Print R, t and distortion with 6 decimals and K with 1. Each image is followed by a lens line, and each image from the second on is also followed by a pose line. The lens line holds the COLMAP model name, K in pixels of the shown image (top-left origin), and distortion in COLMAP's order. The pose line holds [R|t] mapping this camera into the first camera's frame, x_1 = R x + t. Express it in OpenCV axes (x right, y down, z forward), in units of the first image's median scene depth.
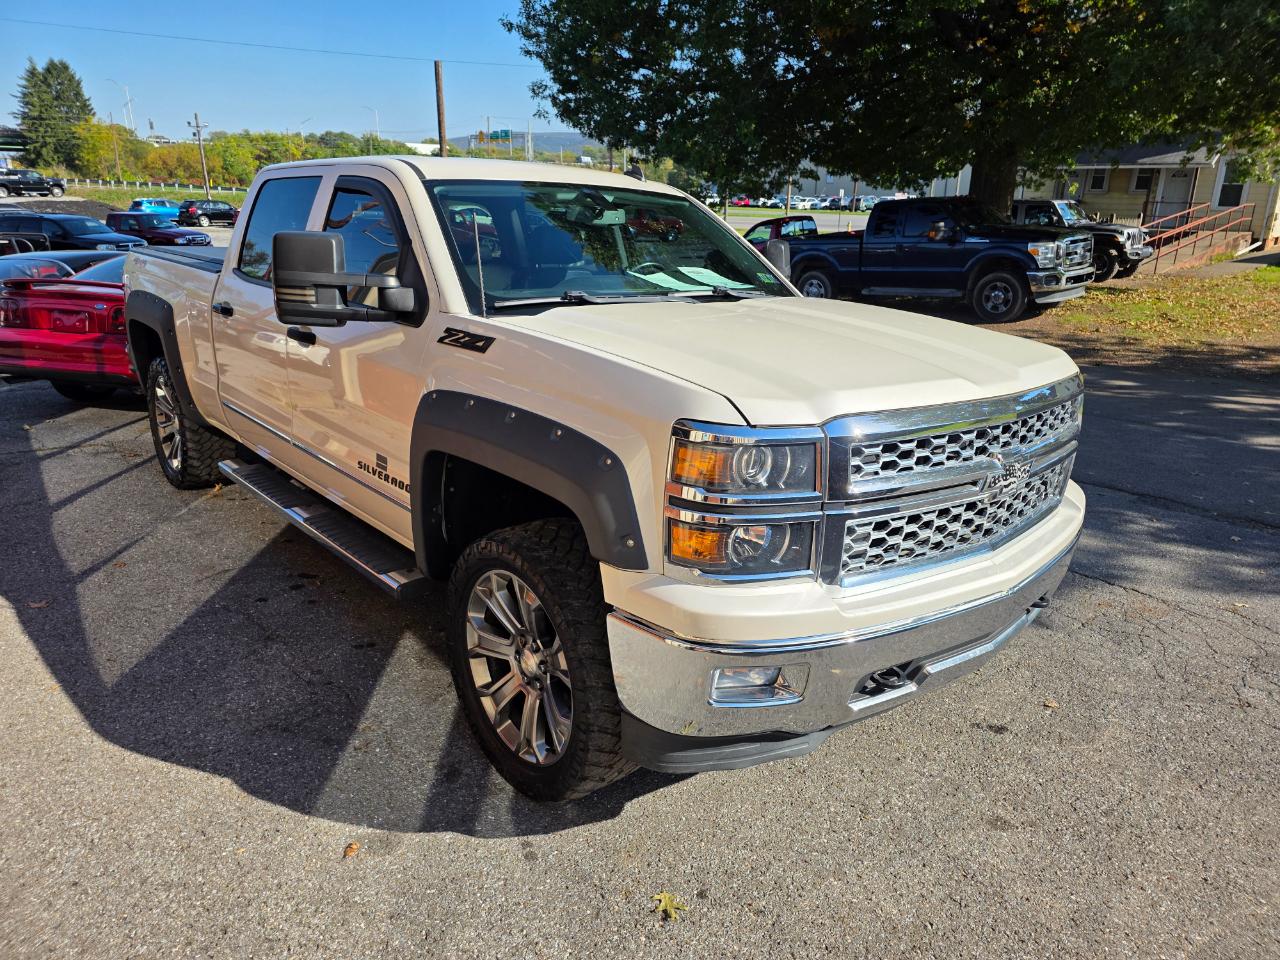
lens RADIAL K [[867.2, 0, 640.0], [0, 867.2, 480.0], [0, 0, 1]] dist [0.056113, -0.054702]
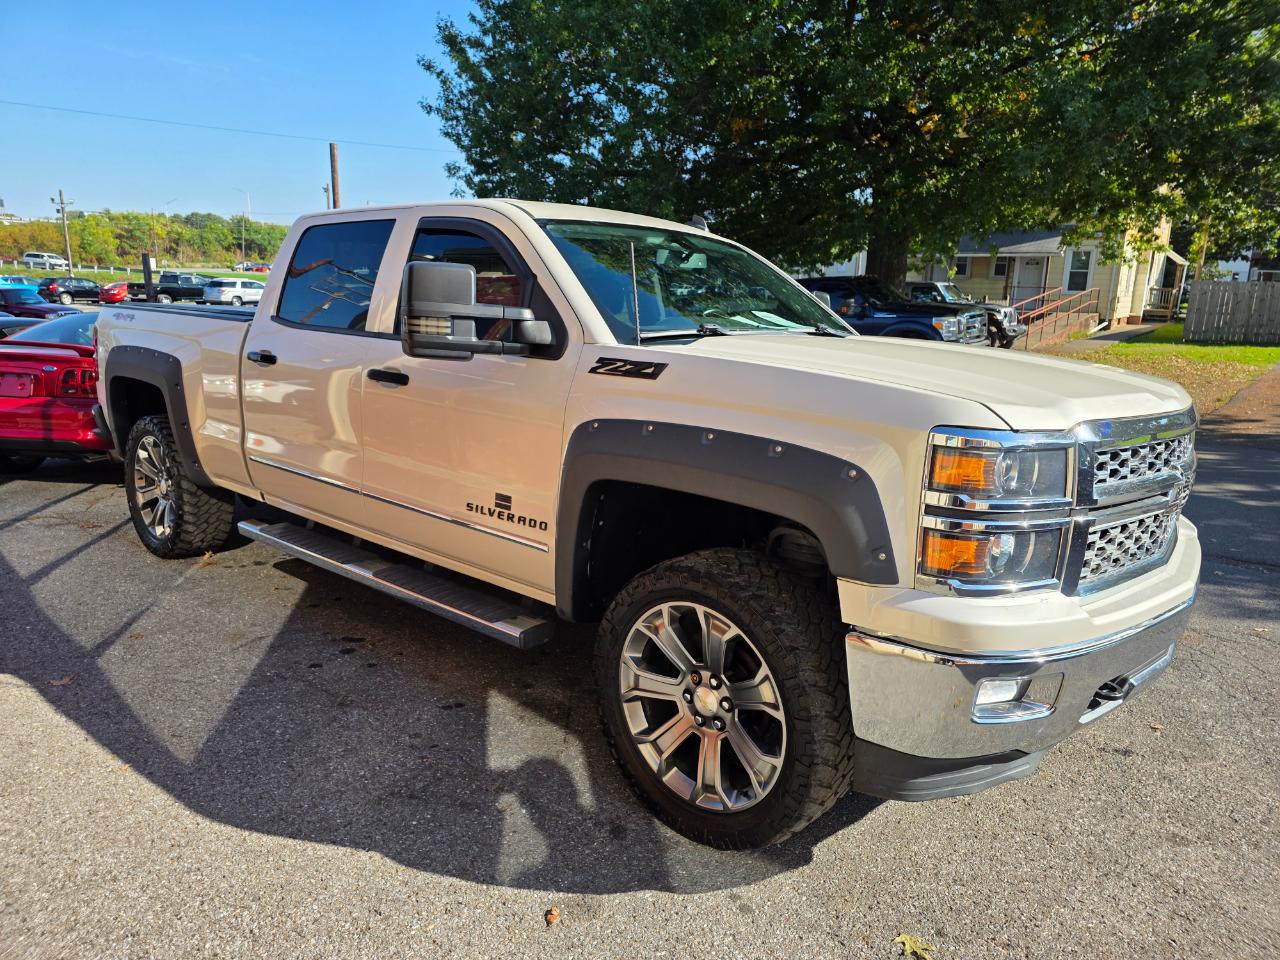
lens RADIAL K [[868.1, 0, 633.7], [0, 868.1, 469.5], [0, 0, 1]] dist [0.059095, -0.061846]
pose [[0.991341, -0.018112, 0.130056, -0.255645], [0.031209, 0.994559, -0.099387, 0.040042], [-0.127549, 0.102585, 0.986513, 0.035751]]
